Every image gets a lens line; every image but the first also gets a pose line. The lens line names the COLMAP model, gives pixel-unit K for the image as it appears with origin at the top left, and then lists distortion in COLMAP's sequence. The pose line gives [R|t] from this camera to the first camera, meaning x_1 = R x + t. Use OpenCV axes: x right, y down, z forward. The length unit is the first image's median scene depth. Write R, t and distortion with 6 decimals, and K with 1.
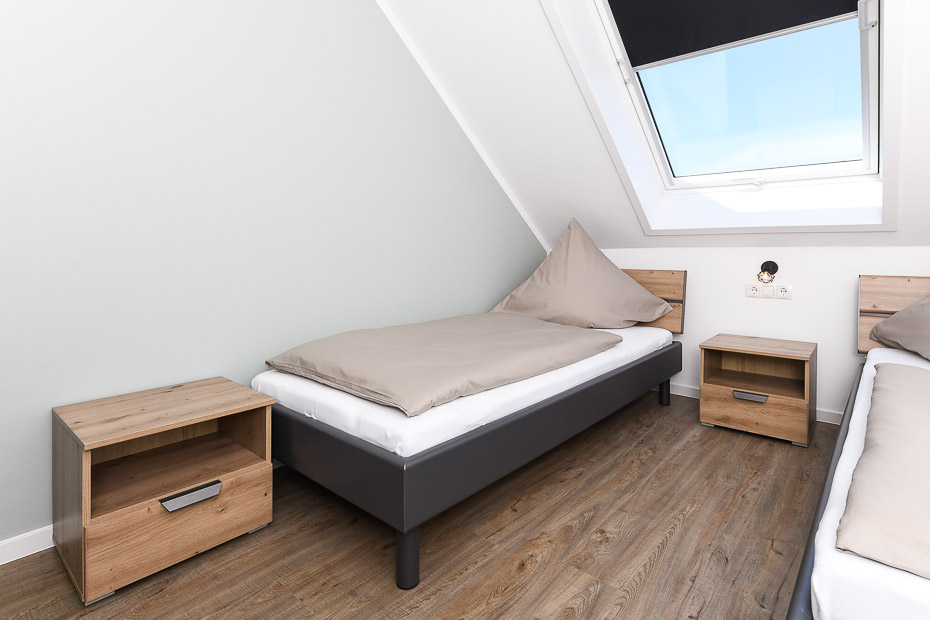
lens RADIAL K [[483.6, 0, 505.4], [0, 483.6, 253.2], [0, 0, 1]] dist [0.000889, 0.000042]
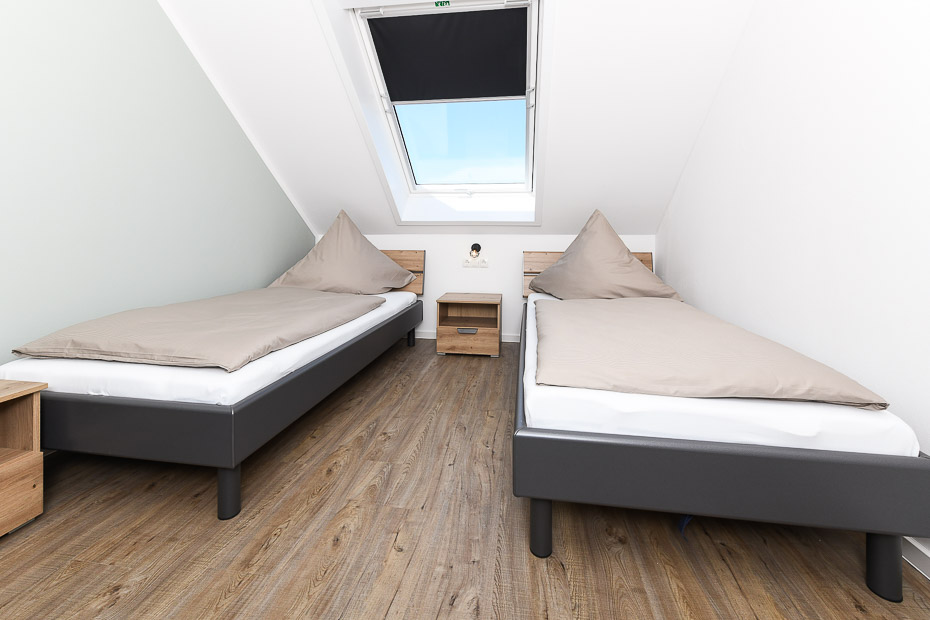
lens RADIAL K [[382.5, 0, 479.3], [0, 382.5, 241.5], [0, 0, 1]] dist [-0.000134, -0.000217]
pose [[0.852771, 0.003551, 0.522272, -0.127471], [-0.002929, 0.999994, -0.002017, 0.018528], [-0.522276, 0.000190, 0.852776, -0.075389]]
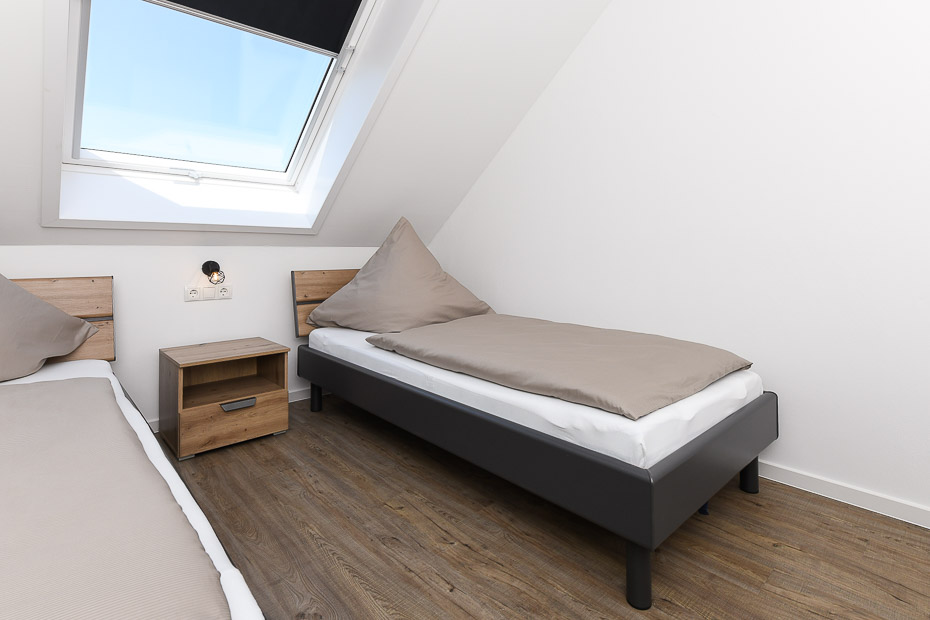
lens RADIAL K [[468.9, 0, 466.6], [0, 468.9, 250.7], [0, 0, 1]] dist [-0.001190, -0.000495]
pose [[0.139115, 0.004159, 0.990268, -0.432519], [0.005485, 0.999973, -0.004971, 0.005241], [-0.990261, 0.006123, 0.139088, 0.553945]]
